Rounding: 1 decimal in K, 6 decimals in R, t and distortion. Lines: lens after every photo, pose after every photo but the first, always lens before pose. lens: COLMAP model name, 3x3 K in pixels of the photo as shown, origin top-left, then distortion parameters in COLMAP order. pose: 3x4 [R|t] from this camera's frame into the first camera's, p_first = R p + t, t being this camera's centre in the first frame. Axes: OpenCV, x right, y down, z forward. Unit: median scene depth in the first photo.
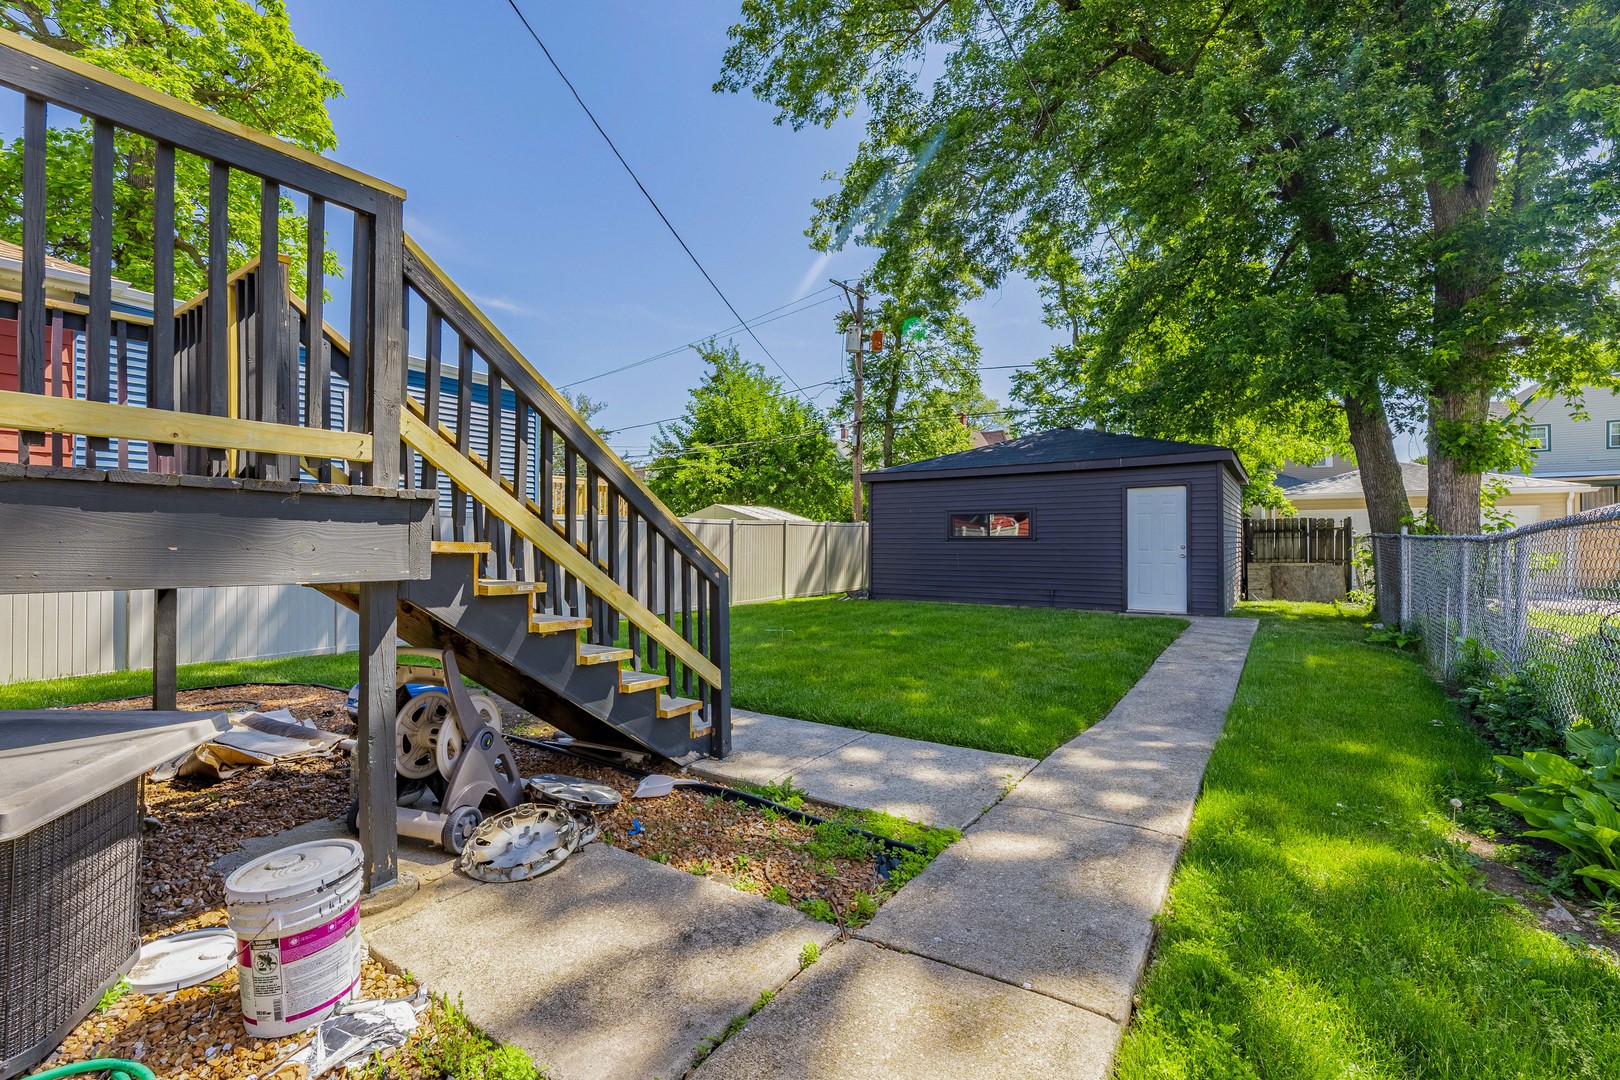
lens RADIAL K [[688.8, 0, 812.5], [0, 688.8, 543.0], [0, 0, 1]] dist [0.002411, -0.001117]
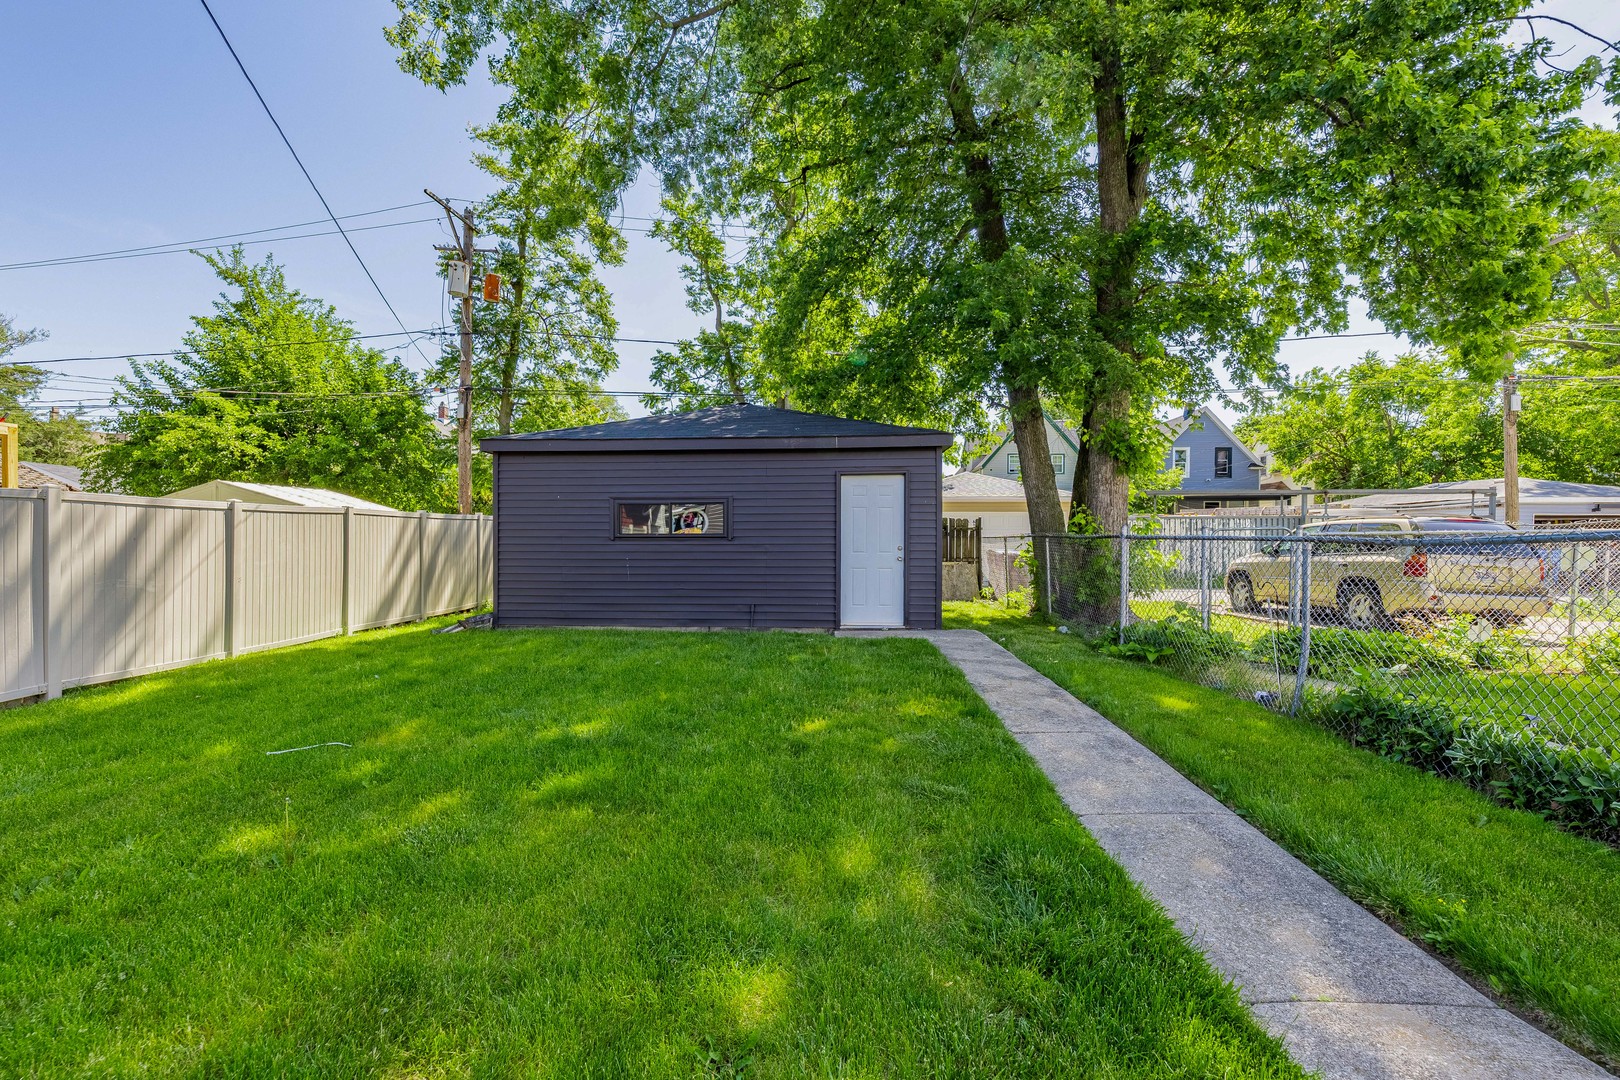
lens RADIAL K [[688.8, 0, 775.9], [0, 688.8, 543.7], [0, 0, 1]] dist [0.002411, -0.001117]
pose [[0.879609, -0.001051, 0.475697, 0.002983], [0.000078, 0.999998, 0.002066, -0.000598], [-0.475698, -0.001780, 0.879607, 0.138945]]
